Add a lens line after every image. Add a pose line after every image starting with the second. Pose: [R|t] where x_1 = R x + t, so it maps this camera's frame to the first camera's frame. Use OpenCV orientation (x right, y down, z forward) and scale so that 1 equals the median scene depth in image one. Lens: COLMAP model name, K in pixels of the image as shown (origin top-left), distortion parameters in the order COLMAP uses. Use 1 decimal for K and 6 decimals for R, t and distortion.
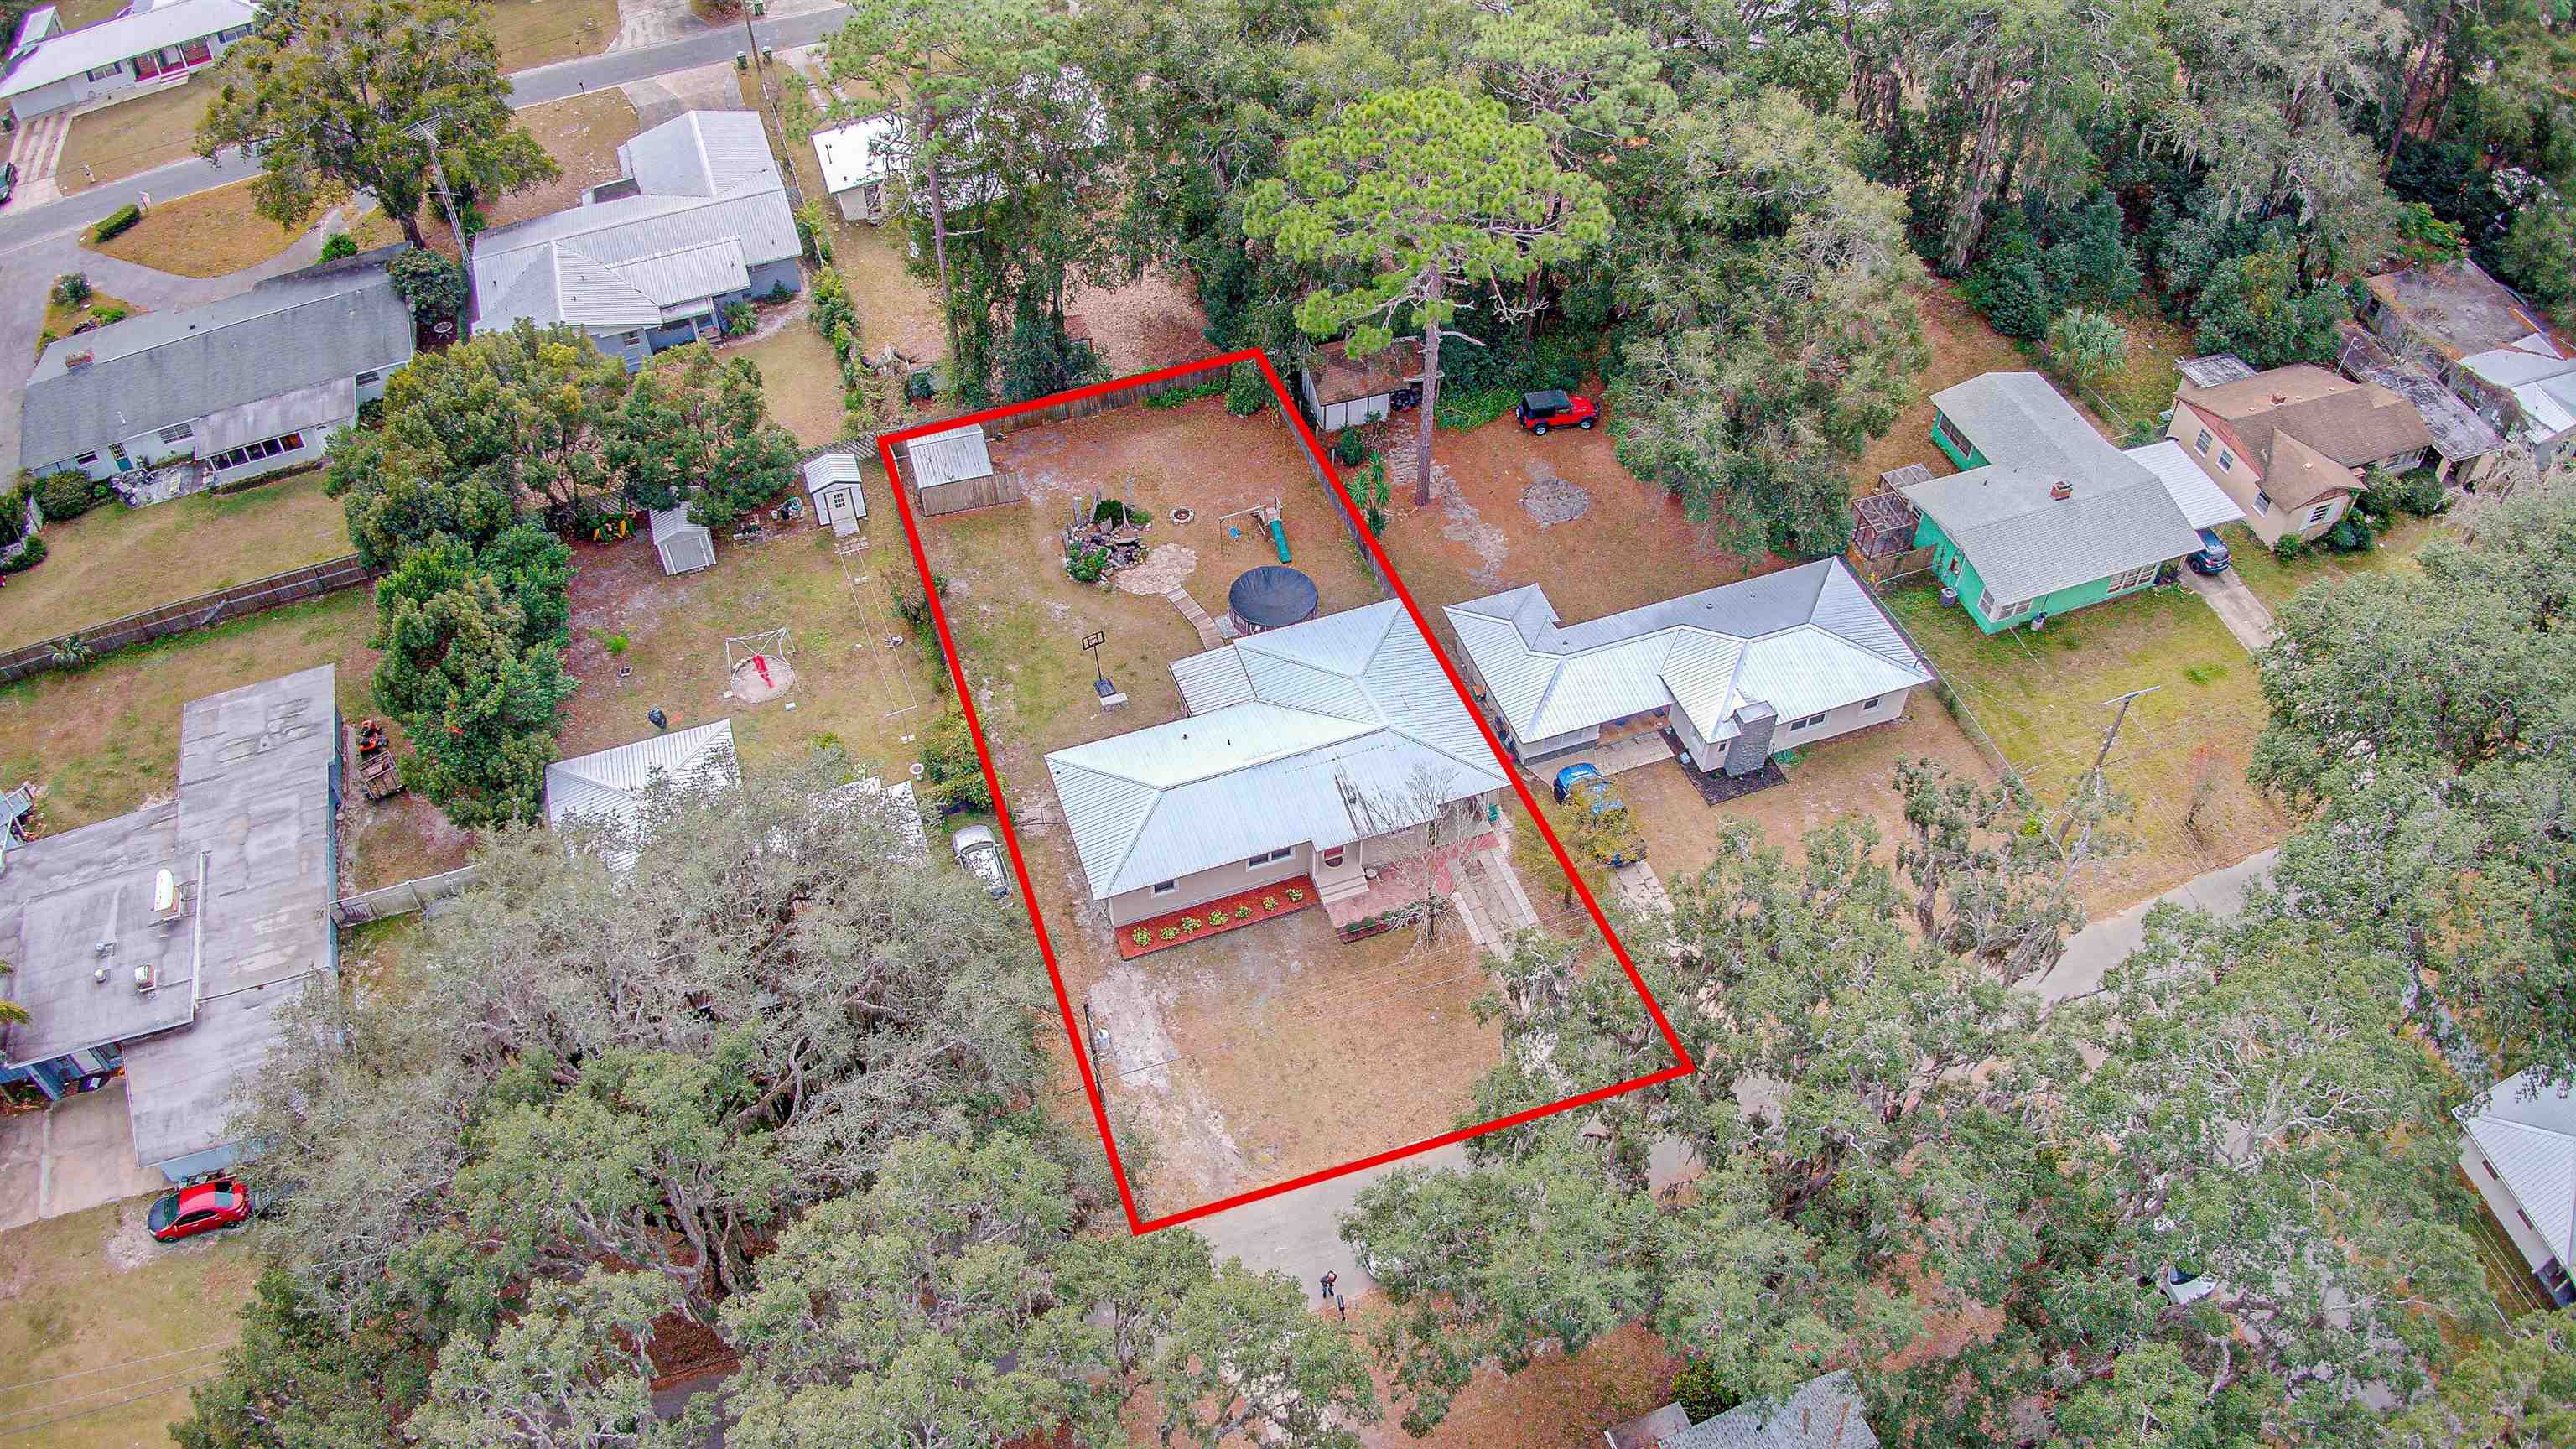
lens RADIAL K [[1826.3, 0, 1288.0], [0, 1826.3, 724.5], [0, 0, 1]] dist [-0.199869, 0.005420]
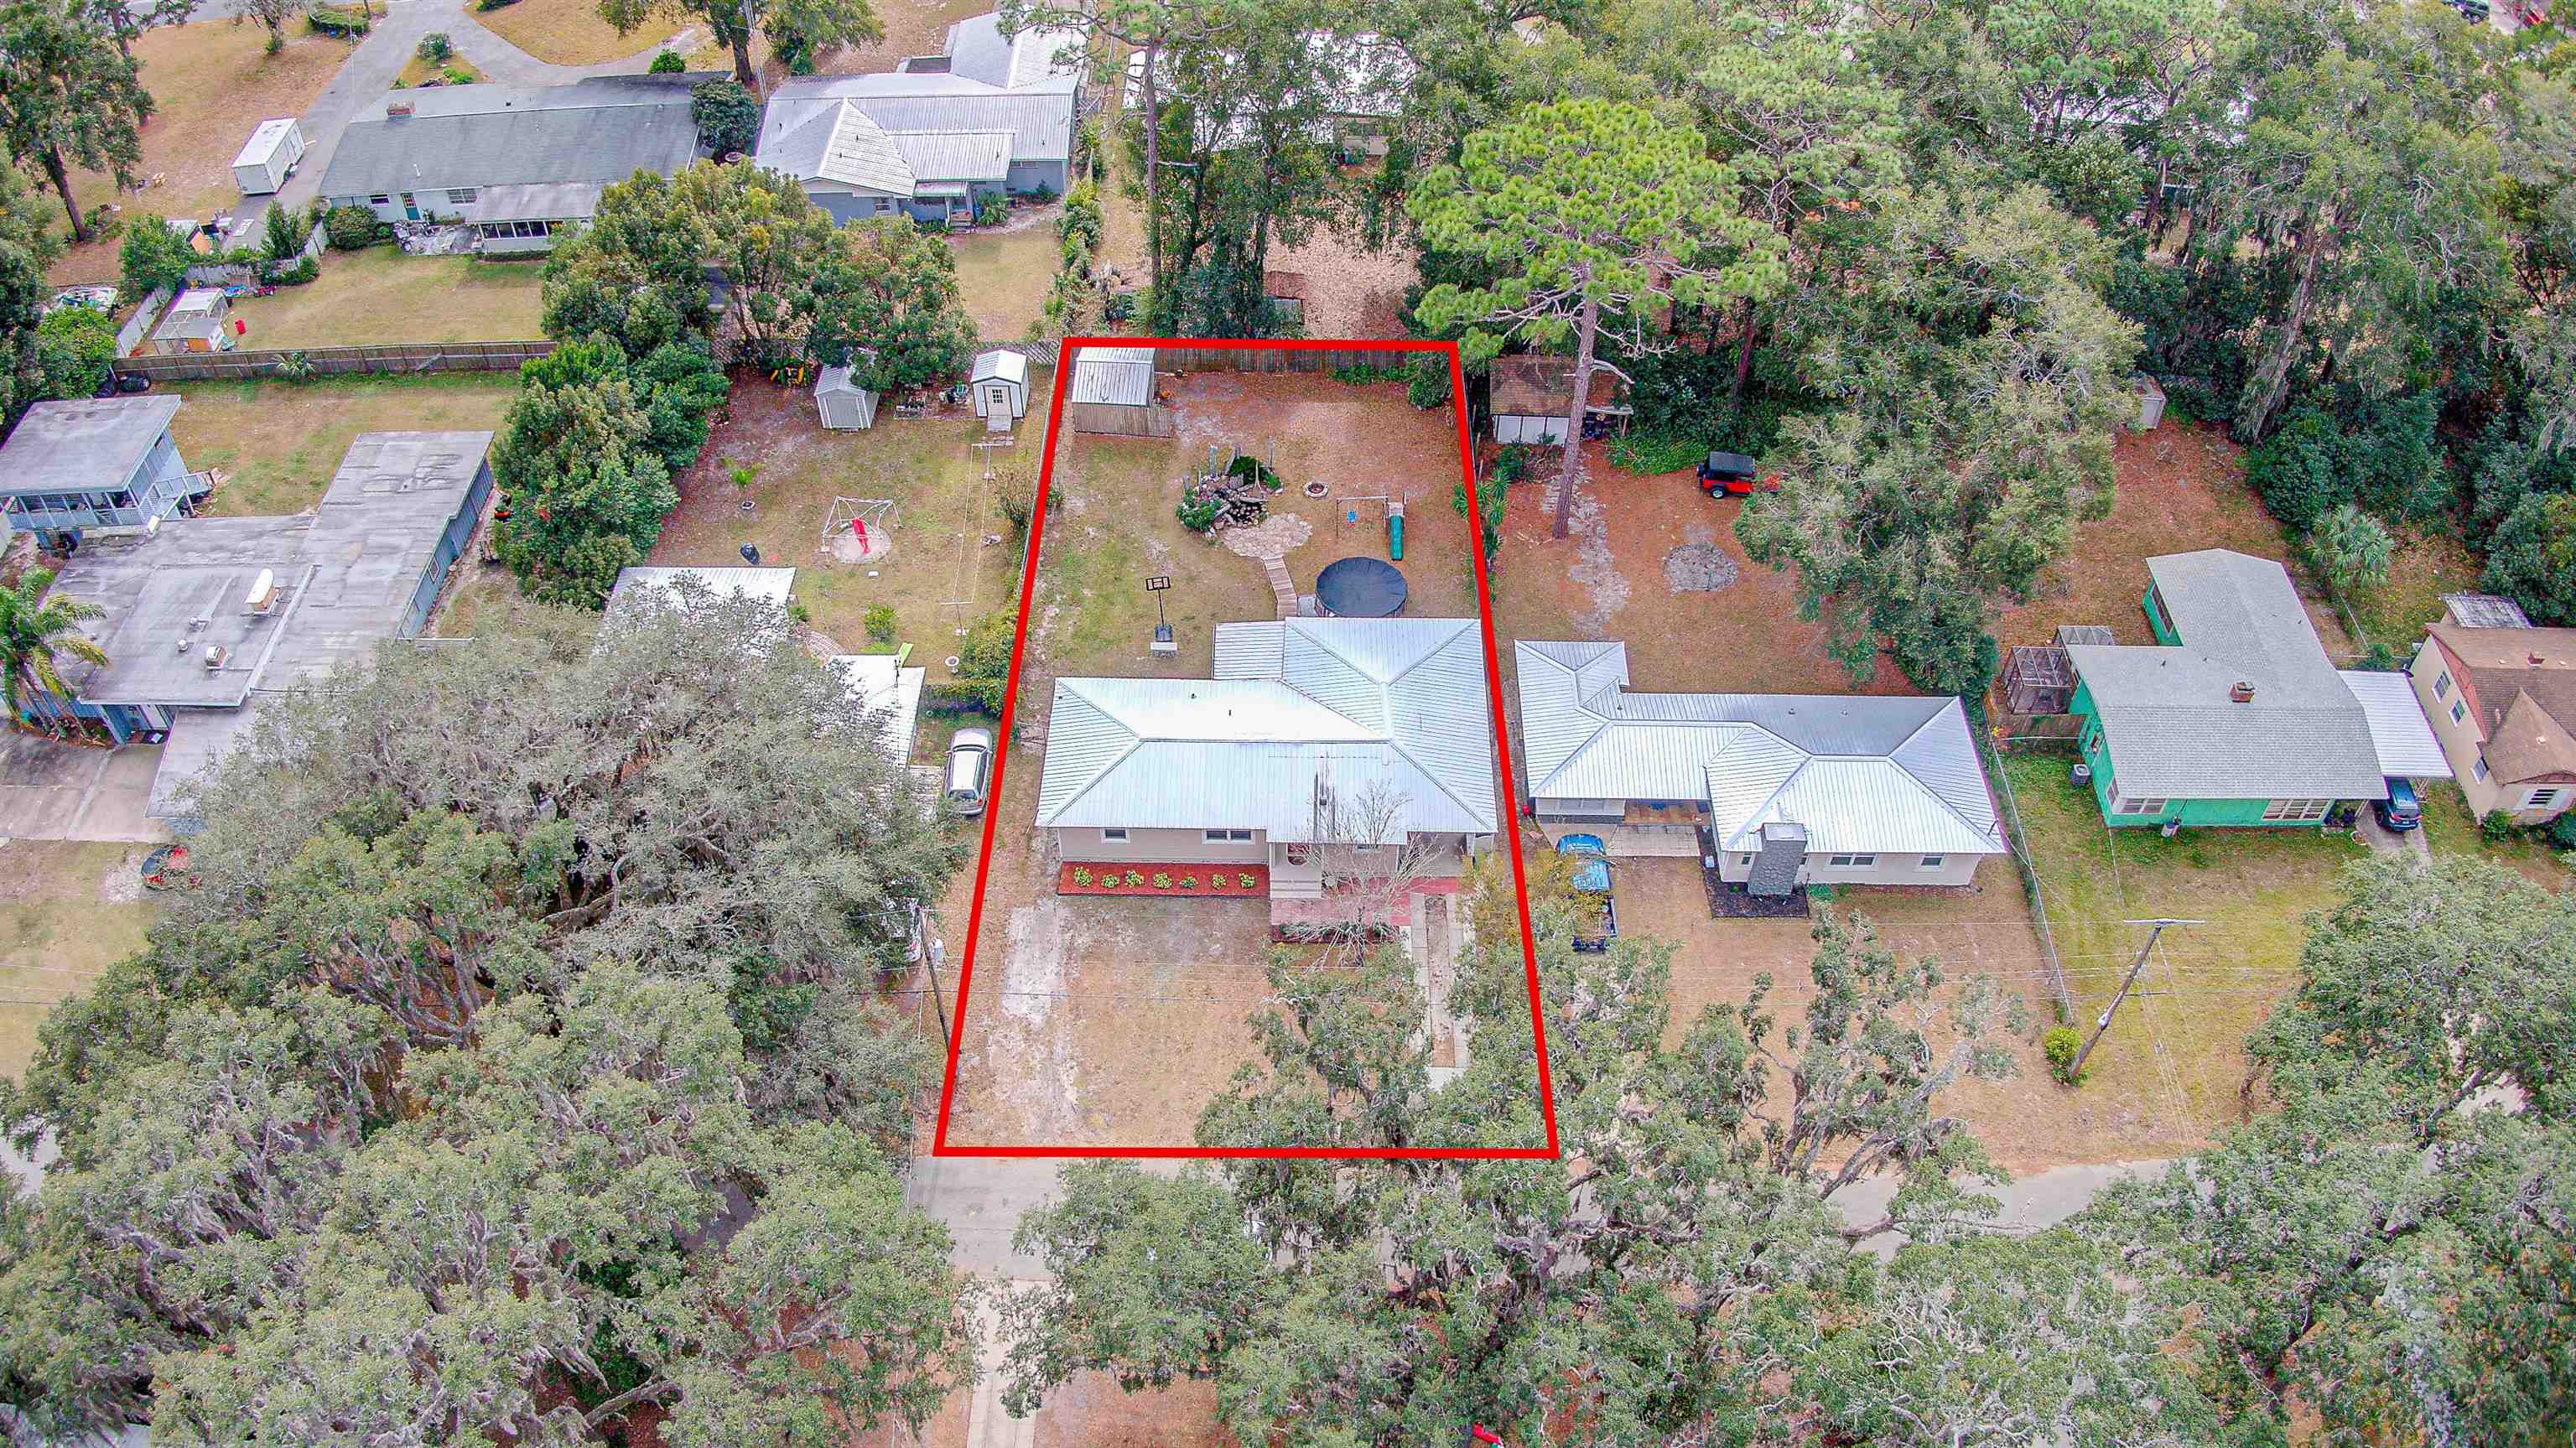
lens RADIAL K [[1842.1, 0, 1256.2], [0, 1842.1, 715.5], [0, 0, 1]] dist [-0.194076, -0.002030]
pose [[0.935626, 0.259388, -0.239420, 0.187827], [-0.260406, 0.965095, 0.027946, -0.017298], [0.238312, 0.036200, 0.970514, 0.039032]]
